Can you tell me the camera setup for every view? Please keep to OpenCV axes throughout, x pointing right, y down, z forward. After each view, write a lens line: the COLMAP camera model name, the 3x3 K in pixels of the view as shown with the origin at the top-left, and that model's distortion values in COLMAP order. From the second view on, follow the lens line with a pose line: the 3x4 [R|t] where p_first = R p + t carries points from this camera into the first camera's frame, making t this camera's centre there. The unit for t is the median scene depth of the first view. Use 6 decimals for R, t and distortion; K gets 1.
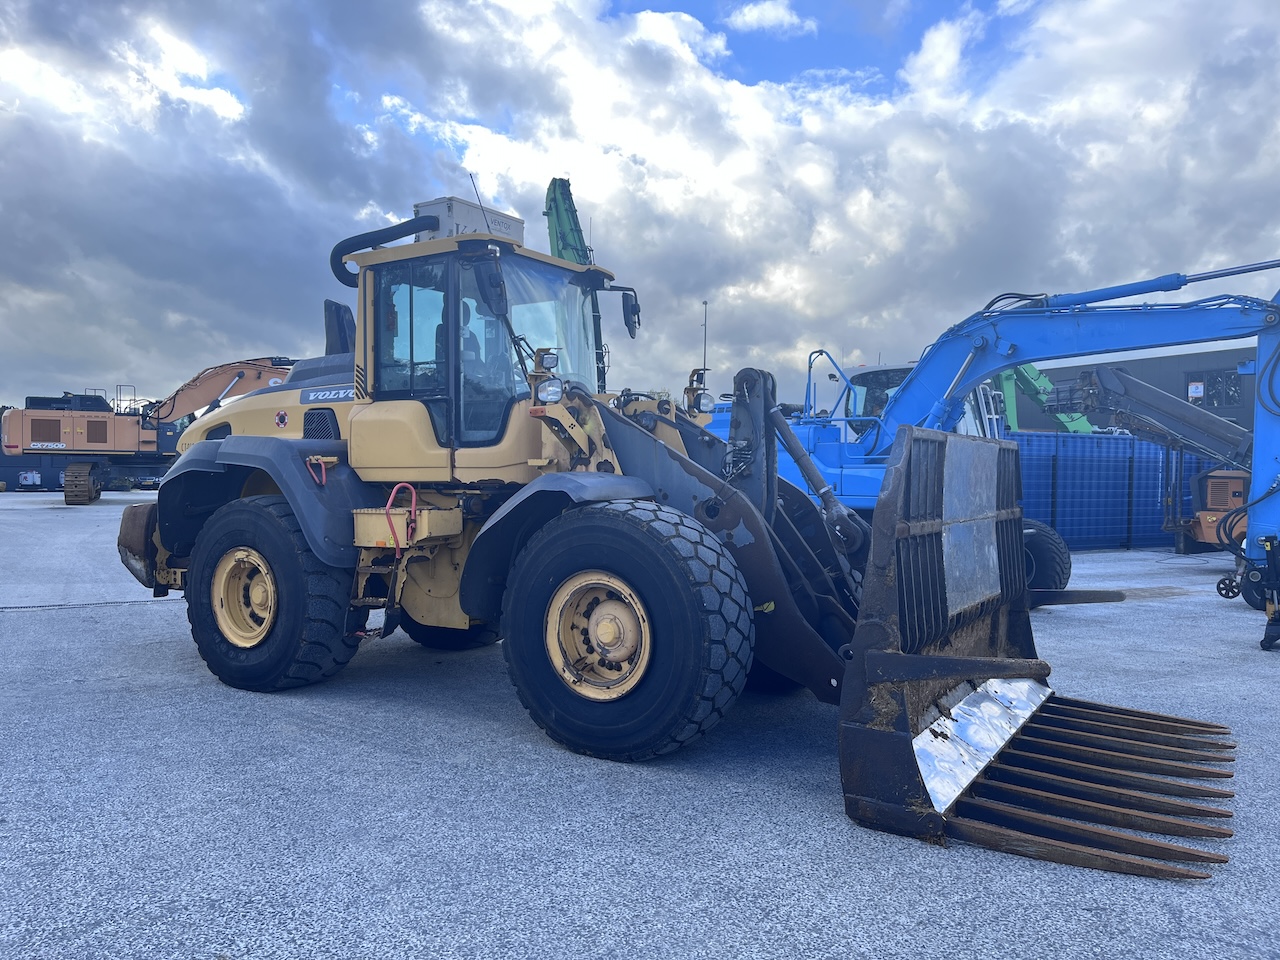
lens RADIAL K [[955.3, 0, 644.8], [0, 955.3, 495.2], [0, 0, 1]] dist [0.058180, -0.080118]
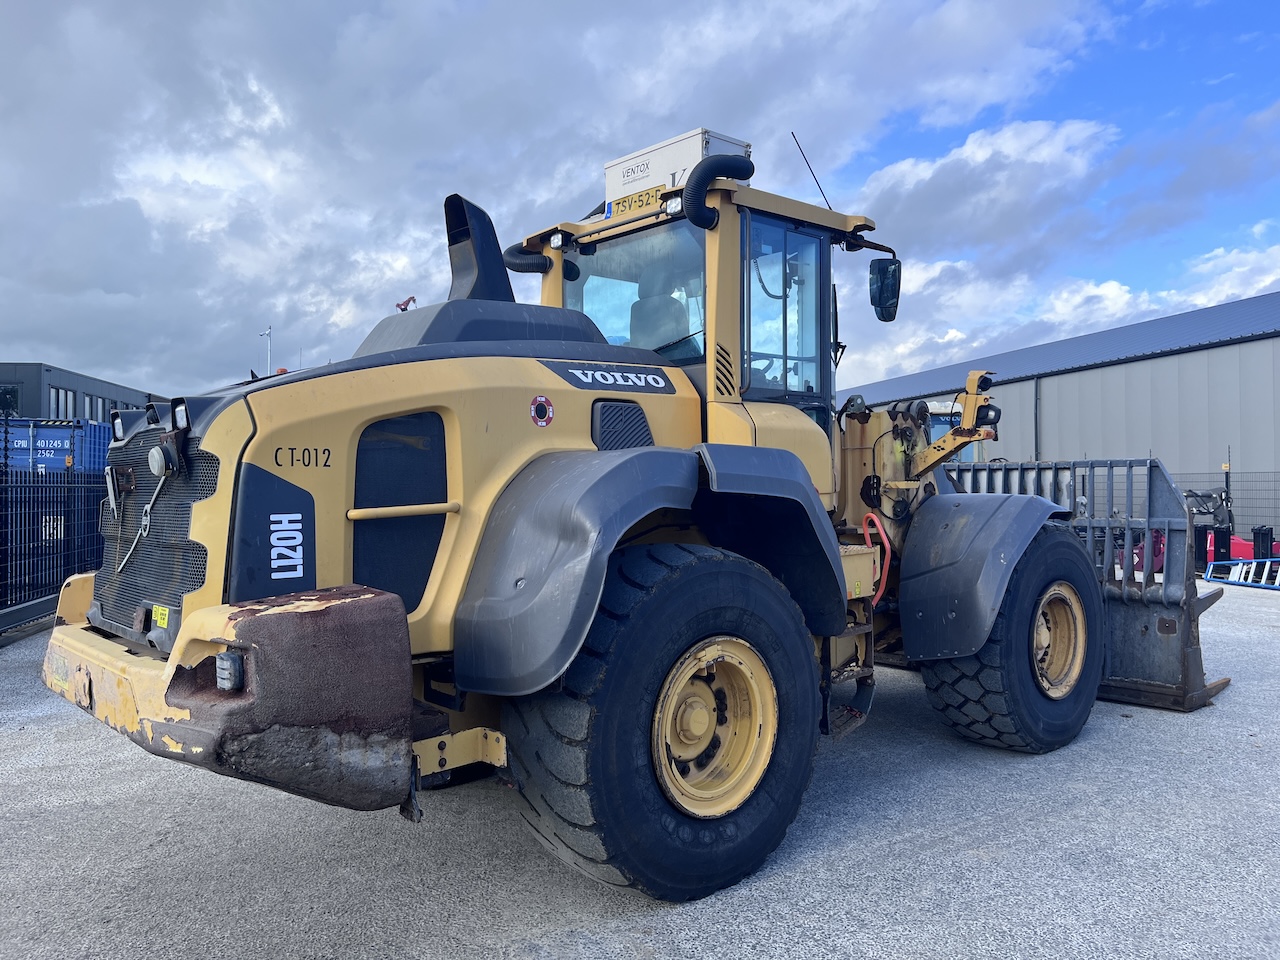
lens RADIAL K [[960.6, 0, 619.2], [0, 960.6, 474.0], [0, 0, 1]] dist [0.059678, -0.079580]
pose [[0.291075, -0.000068, 0.956700, -1.034855], [0.035766, 0.999302, -0.010811, -0.041650], [-0.956031, 0.037364, 0.290874, 0.931354]]
